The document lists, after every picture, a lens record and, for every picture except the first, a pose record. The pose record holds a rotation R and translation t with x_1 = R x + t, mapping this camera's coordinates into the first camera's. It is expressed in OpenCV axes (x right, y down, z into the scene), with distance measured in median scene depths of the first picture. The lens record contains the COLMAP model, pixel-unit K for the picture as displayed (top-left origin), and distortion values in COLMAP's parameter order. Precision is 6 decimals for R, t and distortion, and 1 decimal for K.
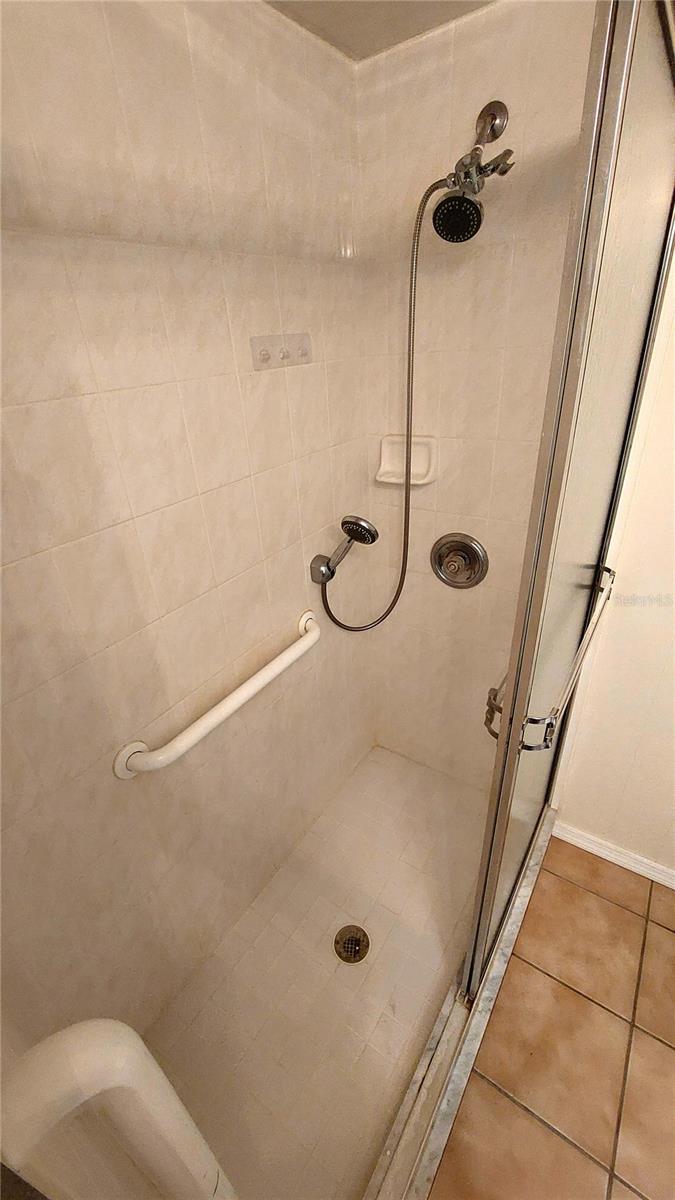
lens RADIAL K [[476.7, 0, 337.5], [0, 476.7, 600.0], [0, 0, 1]] dist [-0.018118, -0.000364]
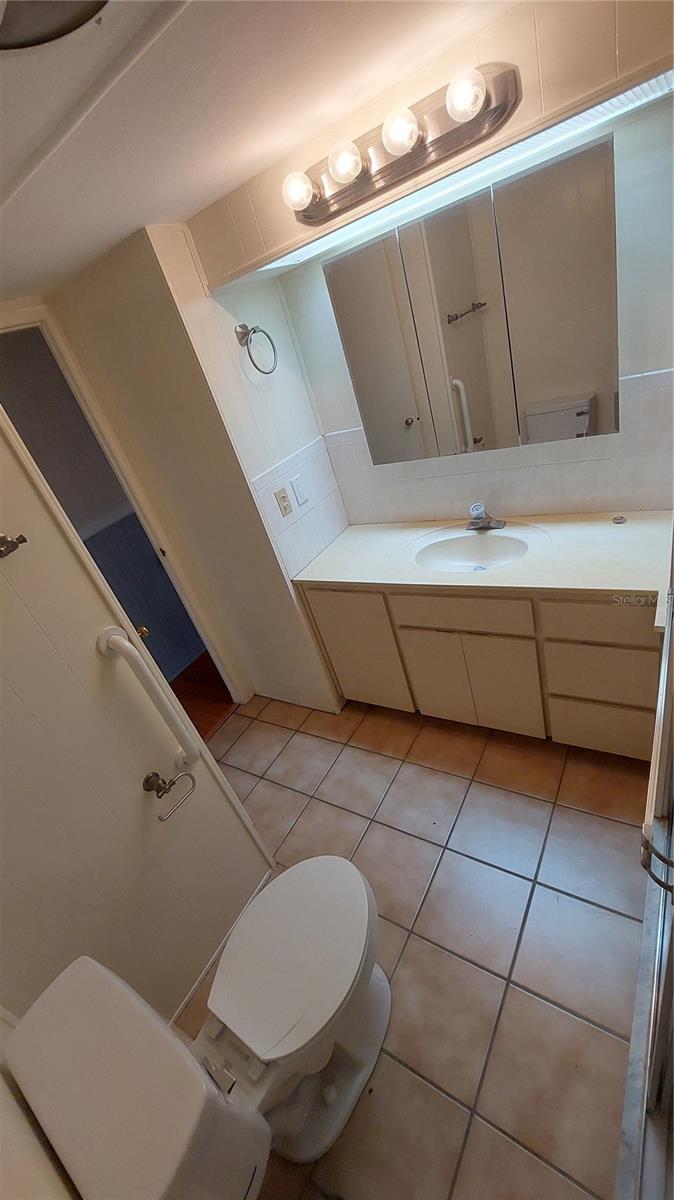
lens RADIAL K [[476.7, 0, 337.0], [0, 476.7, 600.0], [0, 0, 1]] dist [-0.018118, -0.000364]
pose [[-0.937886, 0.322875, 0.126974, 0.449683], [0.280929, 0.491982, 0.824034, -0.482549], [0.203591, 0.808521, -0.552128, 0.642811]]
